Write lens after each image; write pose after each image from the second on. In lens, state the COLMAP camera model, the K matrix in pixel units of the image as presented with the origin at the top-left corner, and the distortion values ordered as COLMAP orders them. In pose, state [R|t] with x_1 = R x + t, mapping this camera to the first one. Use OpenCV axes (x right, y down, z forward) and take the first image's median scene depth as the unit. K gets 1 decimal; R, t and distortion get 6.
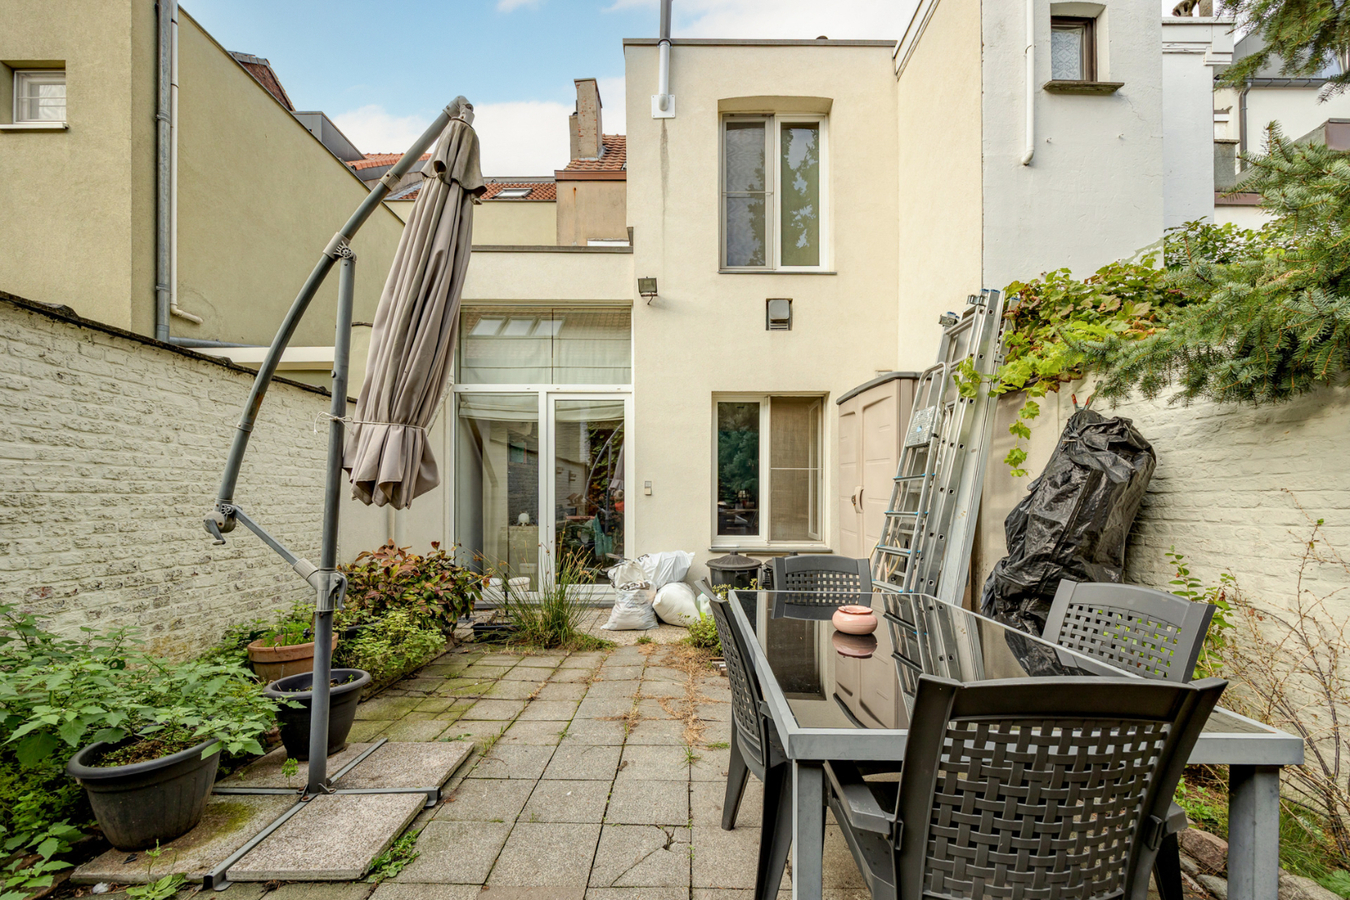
lens RADIAL K [[530.2, 0, 684.8], [0, 530.2, 496.6], [0, 0, 1]] dist [-0.004135, 0.002288]
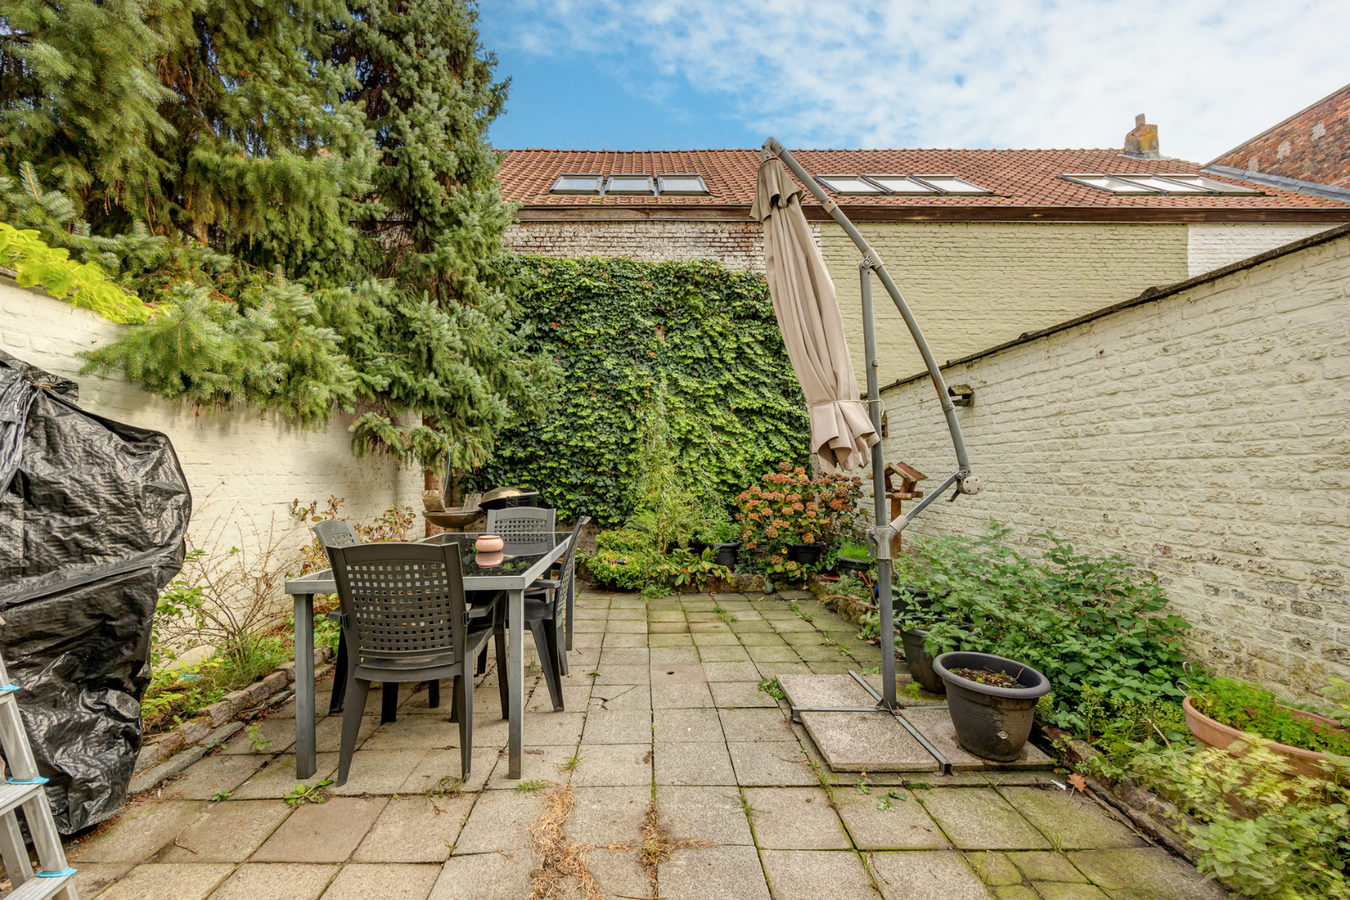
lens RADIAL K [[530.2, 0, 655.2], [0, 530.2, 443.4], [0, 0, 1]] dist [-0.004135, 0.002288]
pose [[-0.999806, 0.017264, -0.009477, -0.129810], [0.017829, 0.997840, -0.063227, 0.008113], [0.008365, -0.063383, -0.997954, 1.887394]]
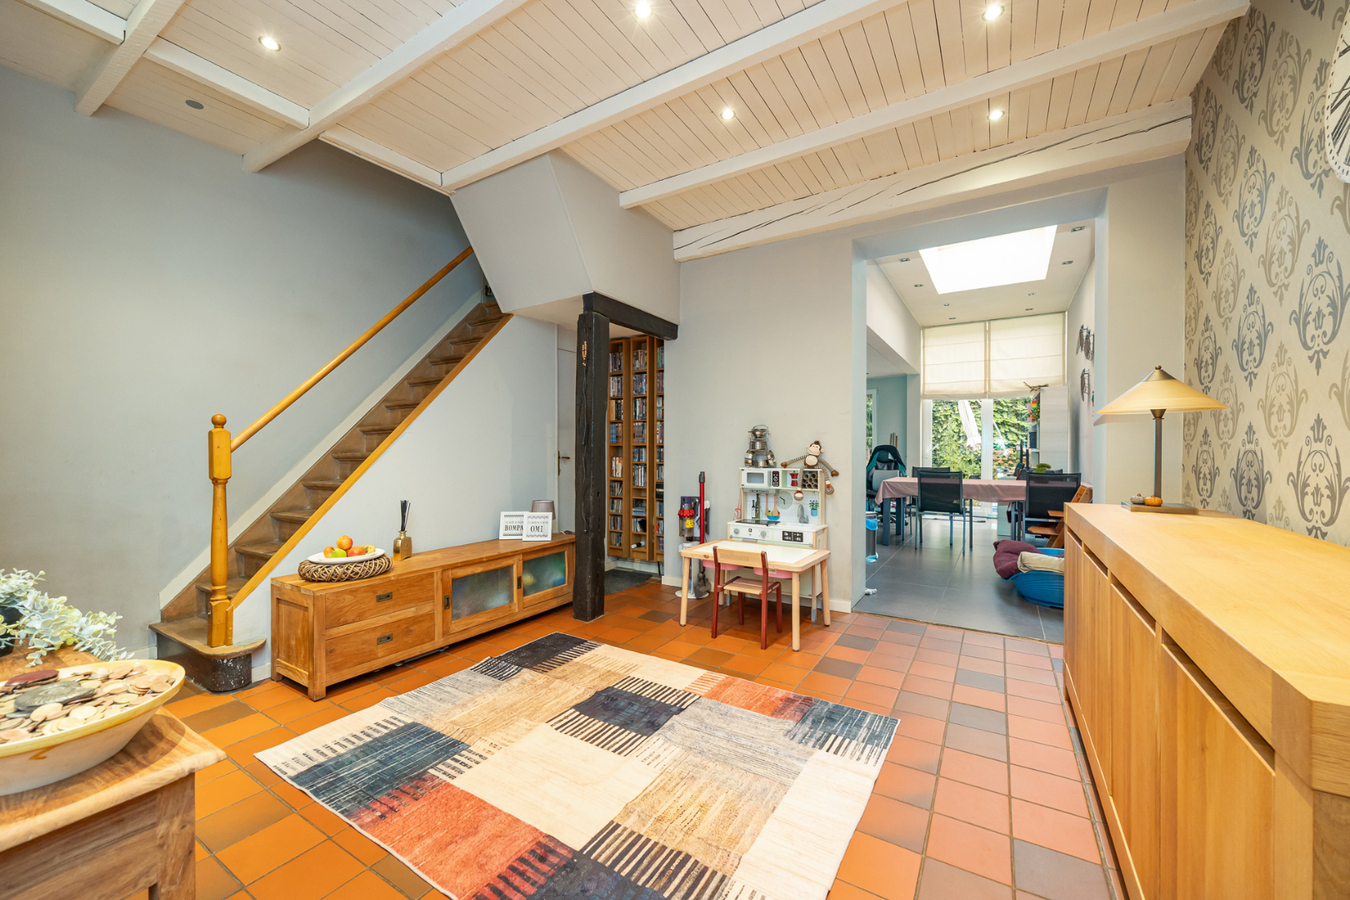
lens RADIAL K [[530.2, 0, 670.2], [0, 530.2, 451.7], [0, 0, 1]] dist [-0.004135, 0.002288]
pose [[-0.847515, 0.009330, 0.530689, -0.722920], [0.009112, 0.999954, -0.003029, 0.008205], [-0.530693, 0.002269, -0.847561, 7.117364]]
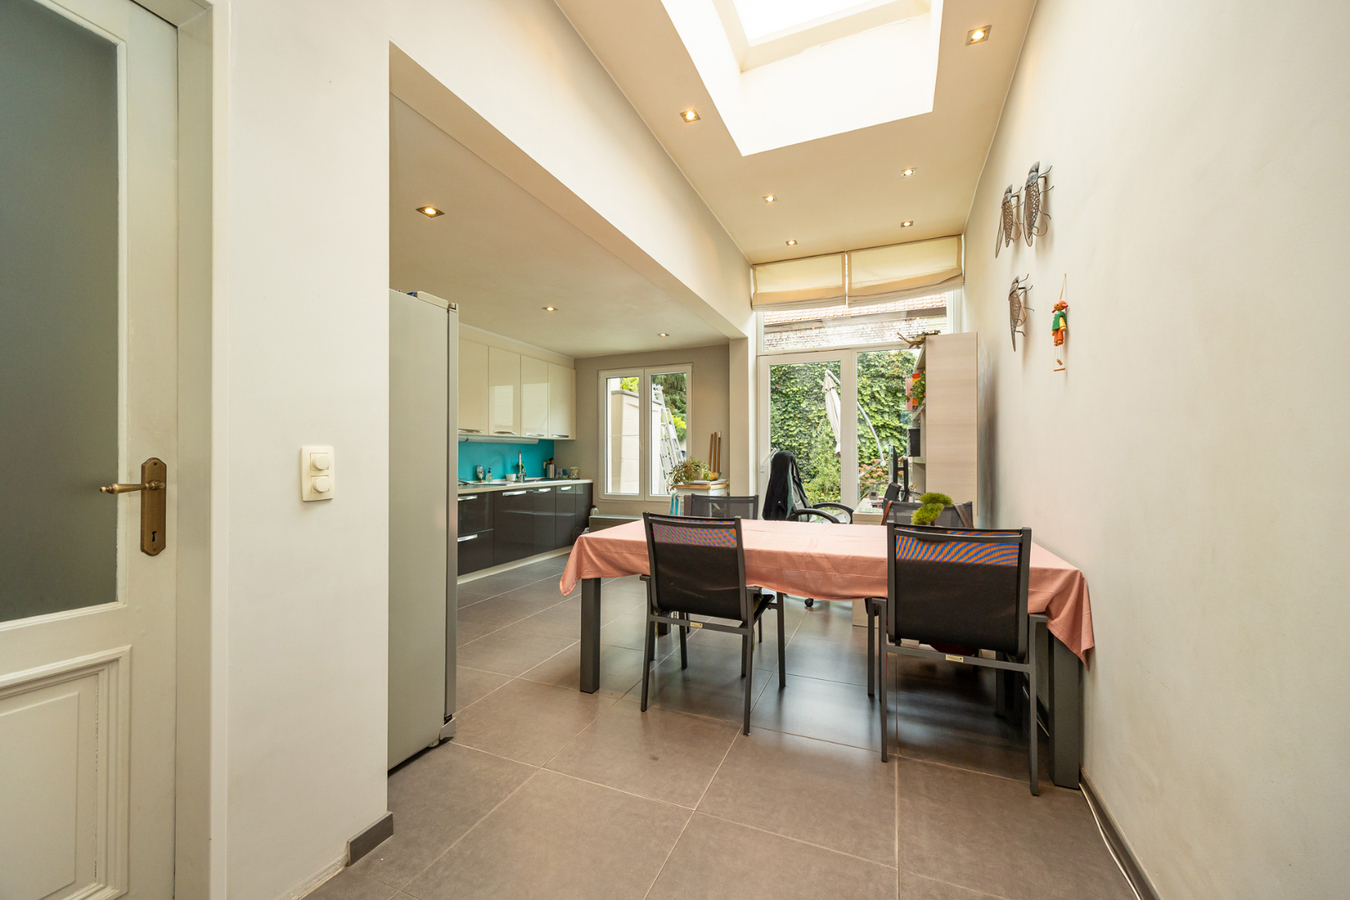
lens RADIAL K [[530.2, 0, 668.3], [0, 530.2, 452.6], [0, 0, 1]] dist [-0.004135, 0.002288]
pose [[-0.921026, 0.017000, 0.389129, -0.818339], [0.011744, 0.999805, -0.015881, 0.003277], [-0.389323, -0.010057, -0.921046, 5.118591]]
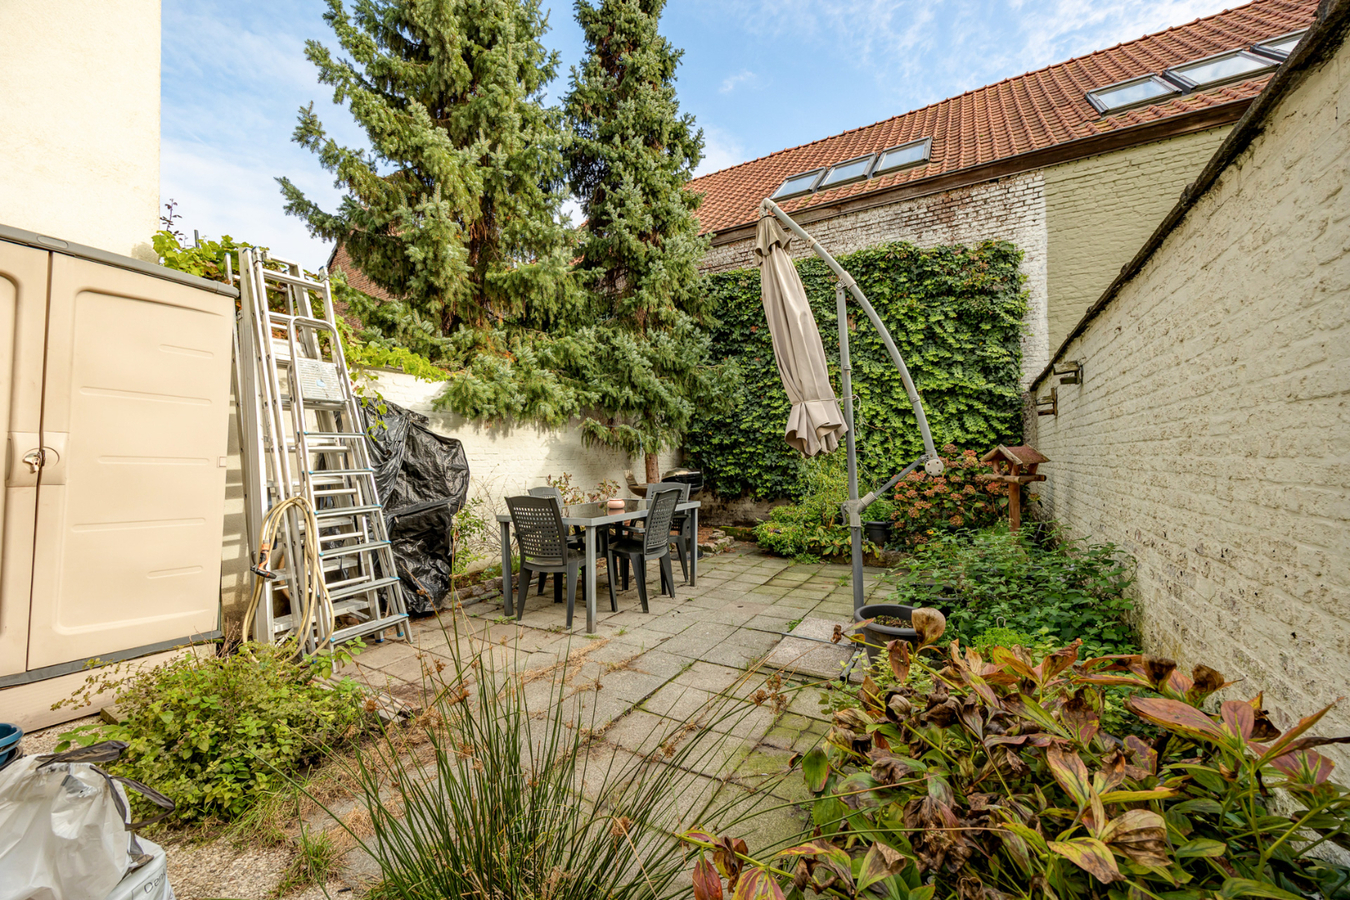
lens RADIAL K [[530.2, 0, 671.5], [0, 530.2, 451.1], [0, 0, 1]] dist [-0.004135, 0.002288]
pose [[-0.860835, 0.029413, 0.508034, -0.871843], [0.019236, 0.999496, -0.025272, 0.016223], [-0.508521, -0.011983, -0.860966, 2.176903]]
